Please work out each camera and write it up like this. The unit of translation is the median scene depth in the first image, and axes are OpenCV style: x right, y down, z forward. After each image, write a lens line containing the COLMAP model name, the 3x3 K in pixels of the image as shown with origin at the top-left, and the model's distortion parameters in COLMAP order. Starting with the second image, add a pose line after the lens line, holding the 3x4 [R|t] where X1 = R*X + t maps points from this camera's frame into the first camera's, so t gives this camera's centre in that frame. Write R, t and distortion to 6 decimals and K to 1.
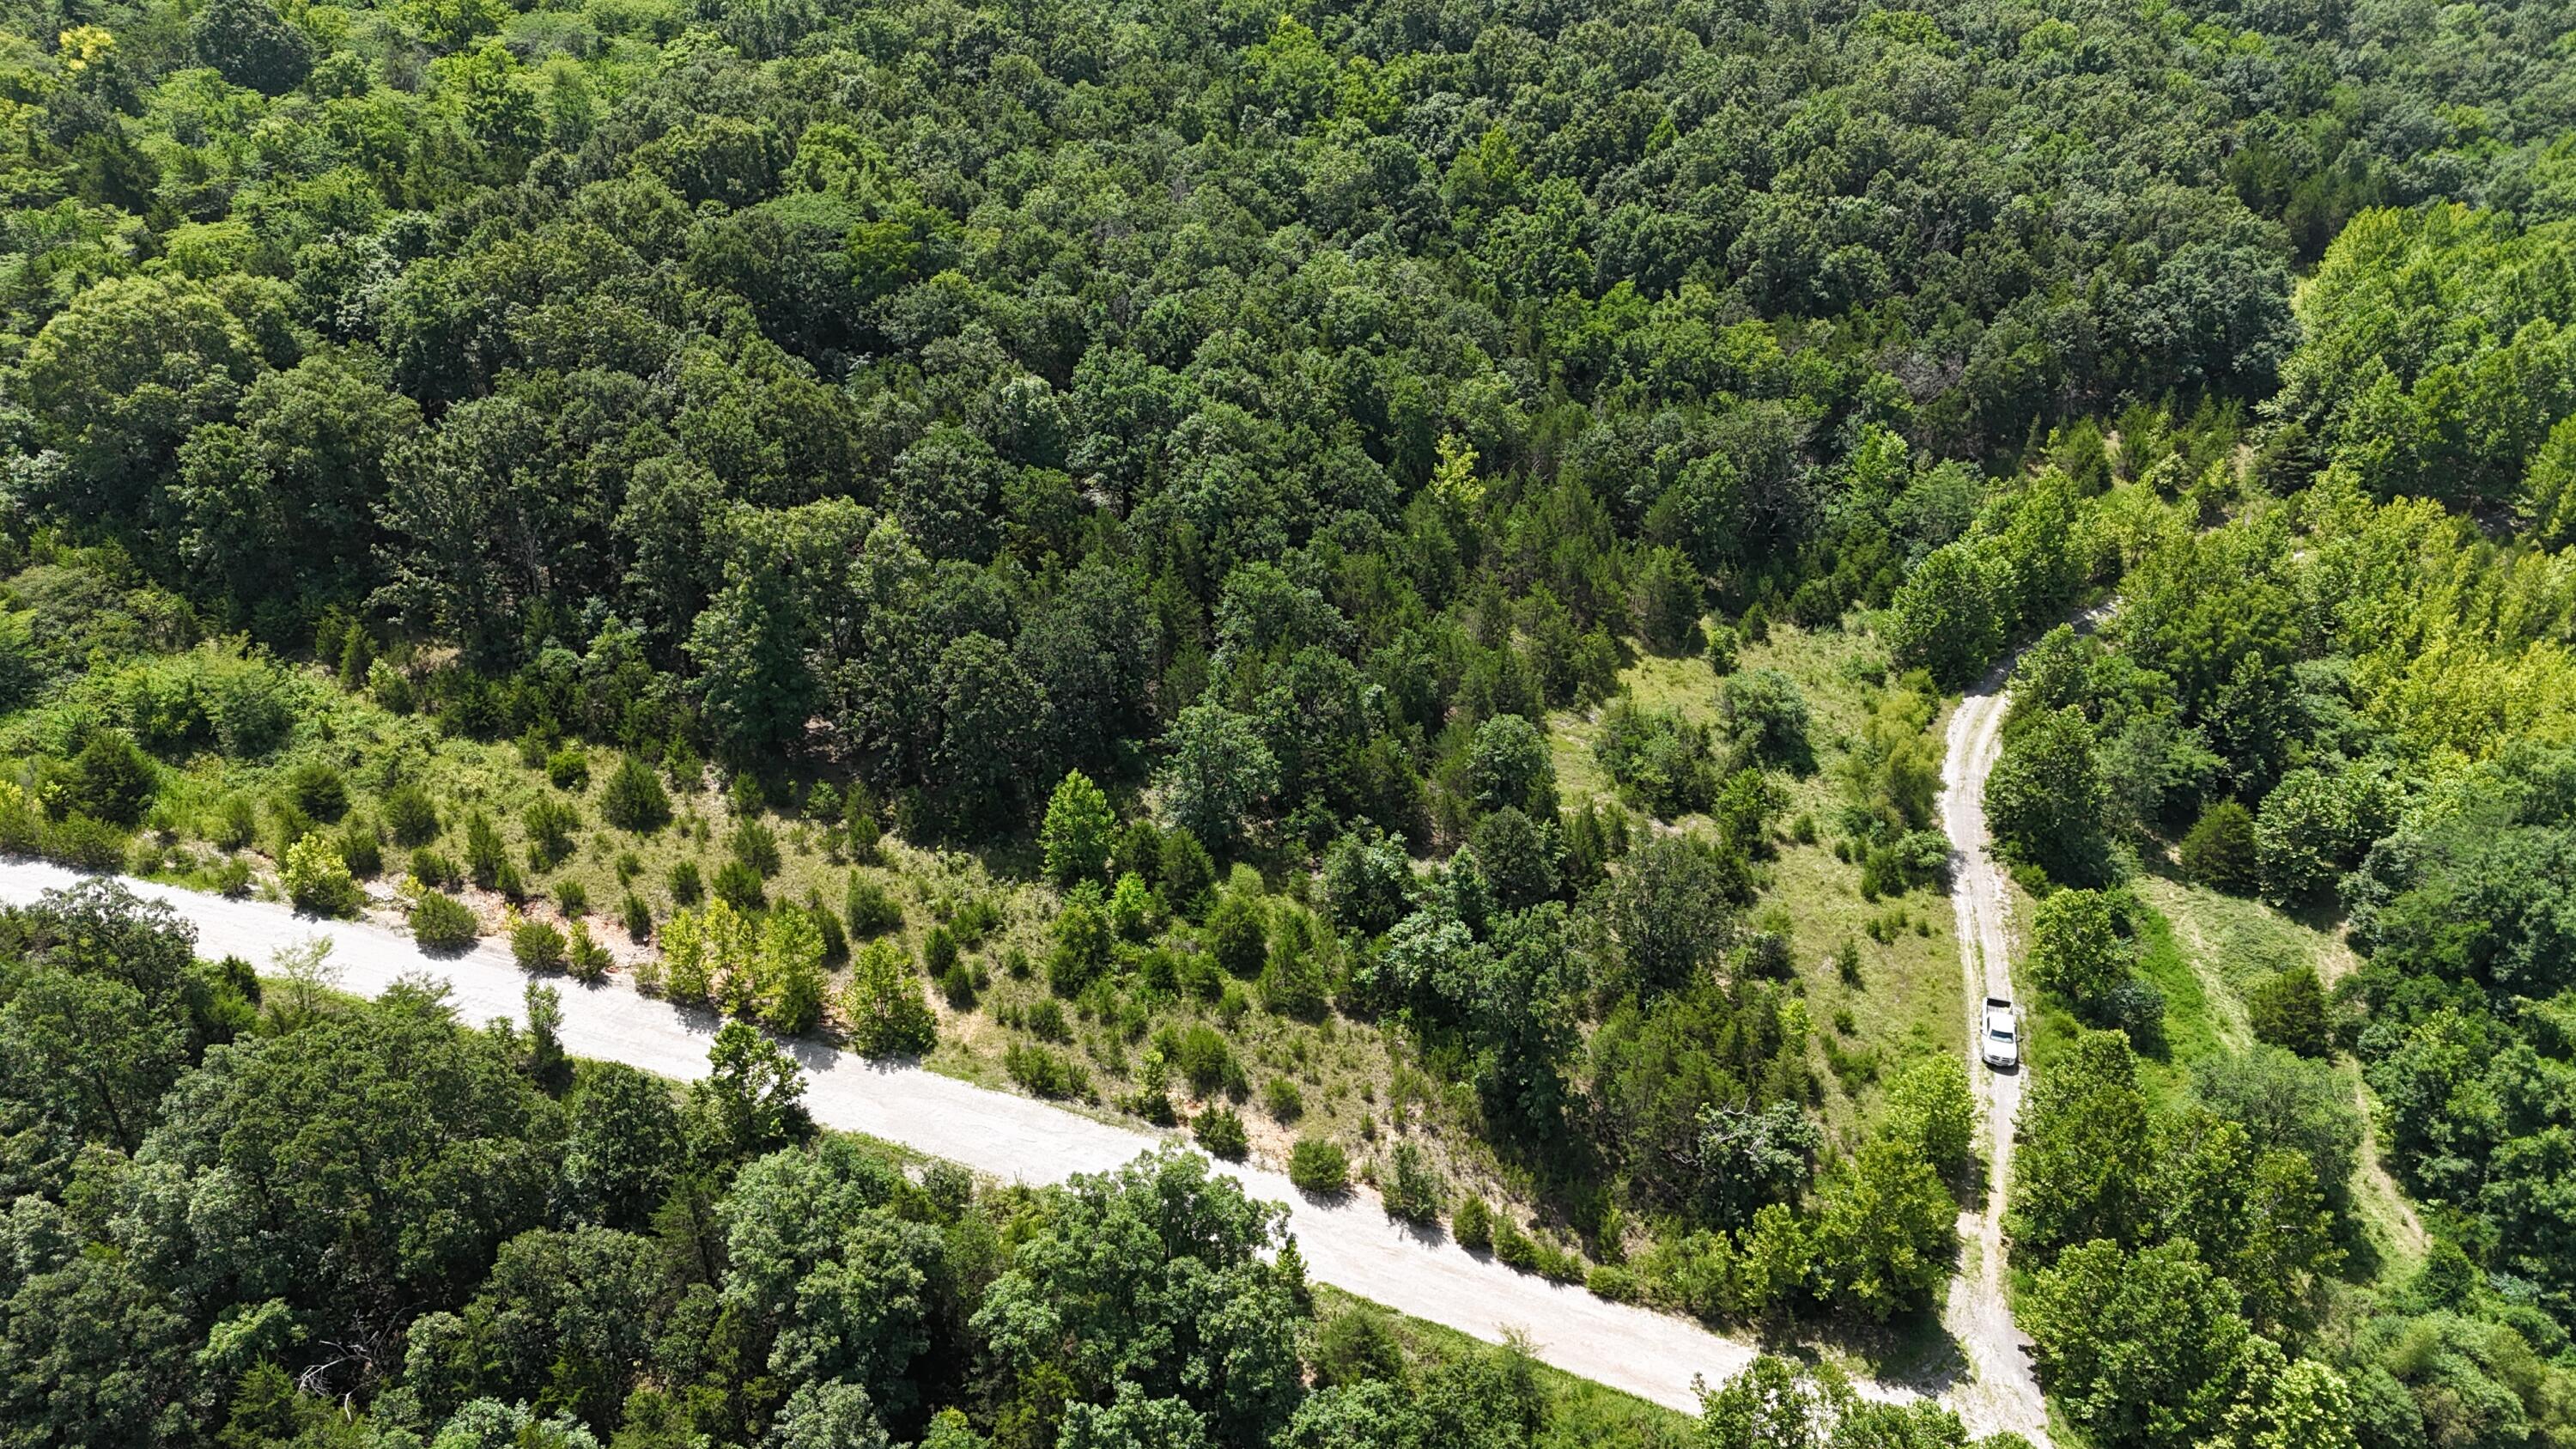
lens RADIAL K [[1893.7, 0, 1298.2], [0, 1893.7, 716.5], [0, 0, 1]] dist [0.061646, -0.061539]
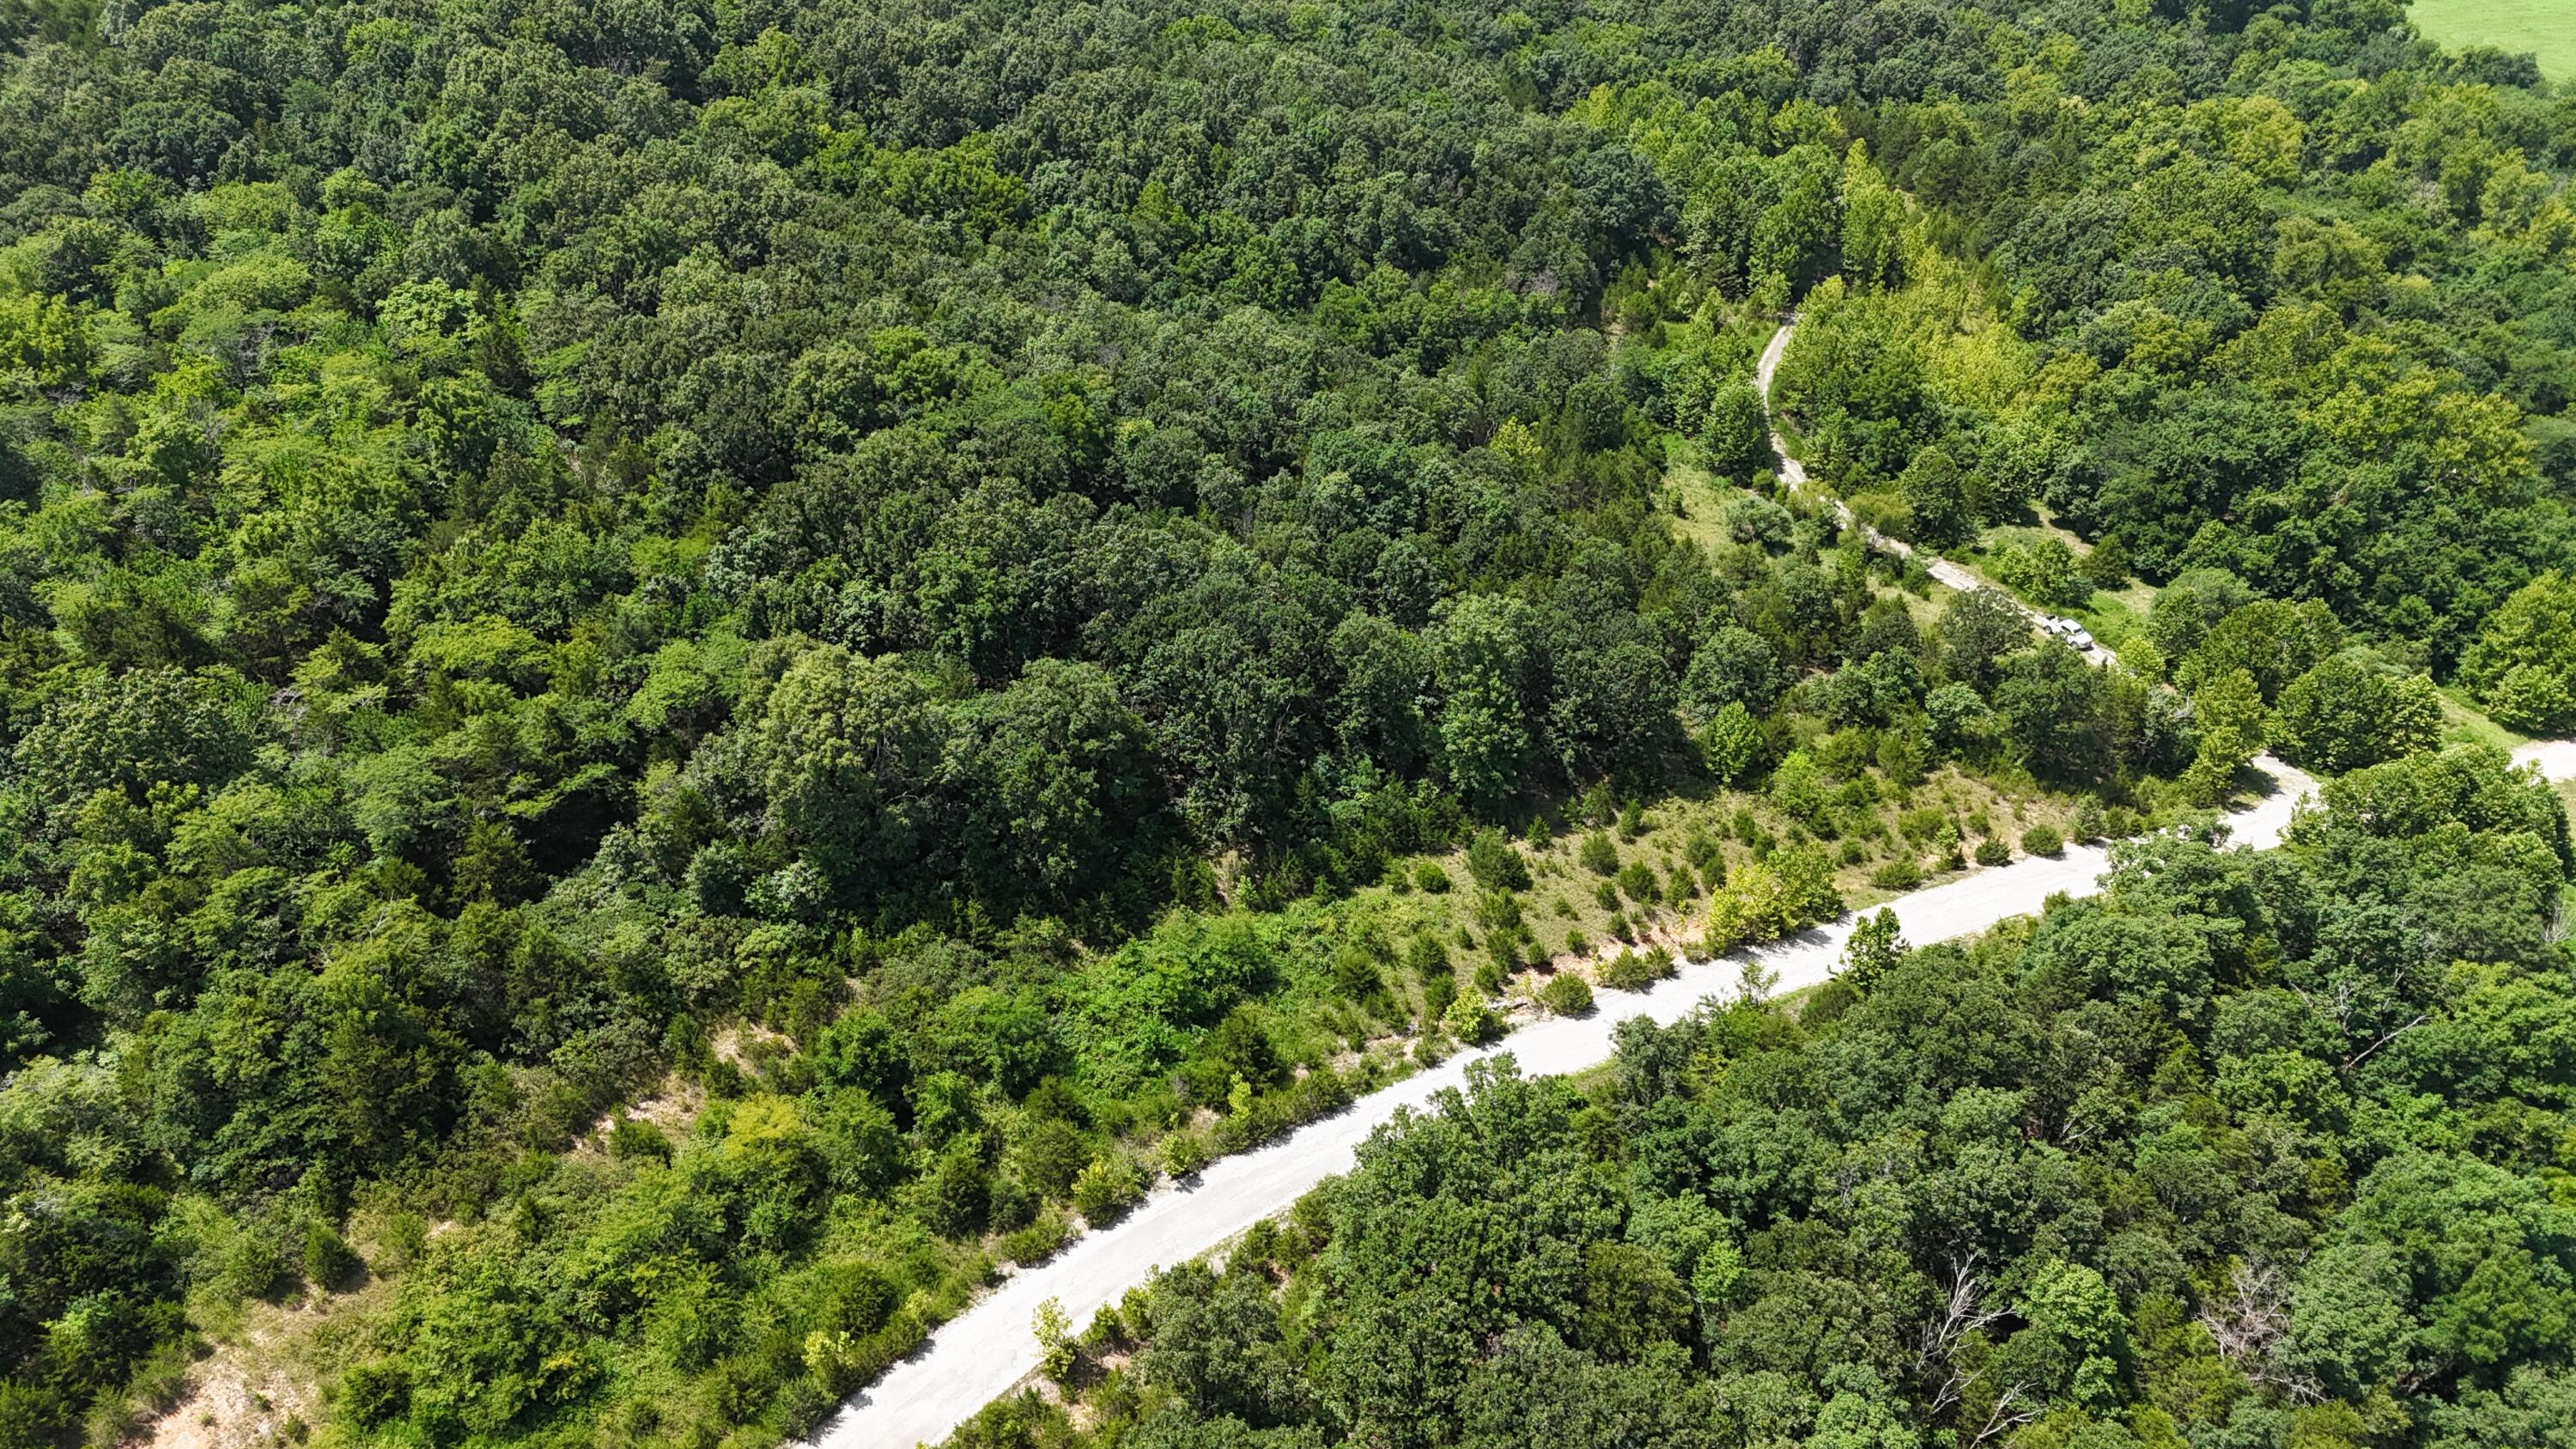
lens RADIAL K [[1893.7, 0, 1285.8], [0, 1893.7, 733.5], [0, 0, 1]] dist [0.061646, -0.061539]
pose [[0.703091, -0.406474, 0.583474, -1.089916], [0.388593, 0.906795, 0.163456, -0.281184], [-0.595532, 0.111809, 0.795513, 0.106697]]
